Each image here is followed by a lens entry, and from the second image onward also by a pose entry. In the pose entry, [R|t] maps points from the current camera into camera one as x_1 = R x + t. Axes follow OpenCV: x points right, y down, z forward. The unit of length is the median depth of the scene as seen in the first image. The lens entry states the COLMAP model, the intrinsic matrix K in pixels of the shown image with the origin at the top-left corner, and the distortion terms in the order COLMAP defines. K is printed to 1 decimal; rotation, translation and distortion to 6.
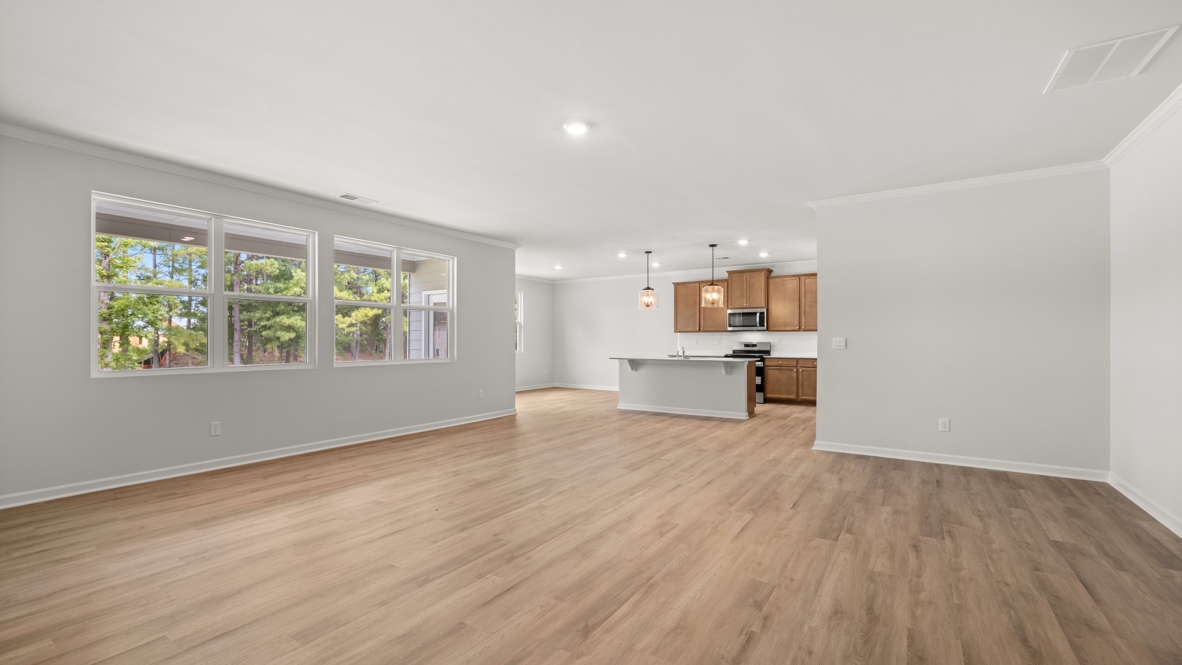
lens RADIAL K [[501.2, 0, 590.6], [0, 501.2, 334.6], [0, 0, 1]] dist [-0.001720, 0.000168]
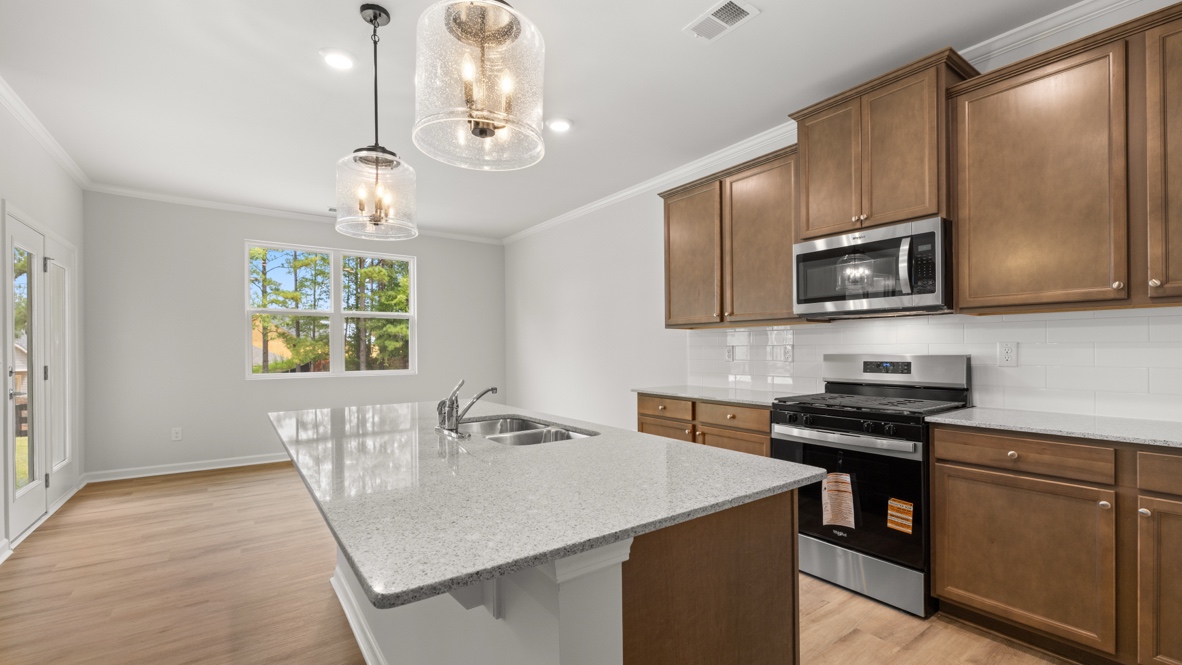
lens RADIAL K [[501.2, 0, 592.8], [0, 501.2, 343.4], [0, 0, 1]] dist [-0.001720, 0.000168]
pose [[0.935588, -0.008299, -0.352997, 0.275969], [0.008858, 0.999961, -0.000031, 0.007351], [0.352983, -0.003097, 0.935625, 0.709038]]
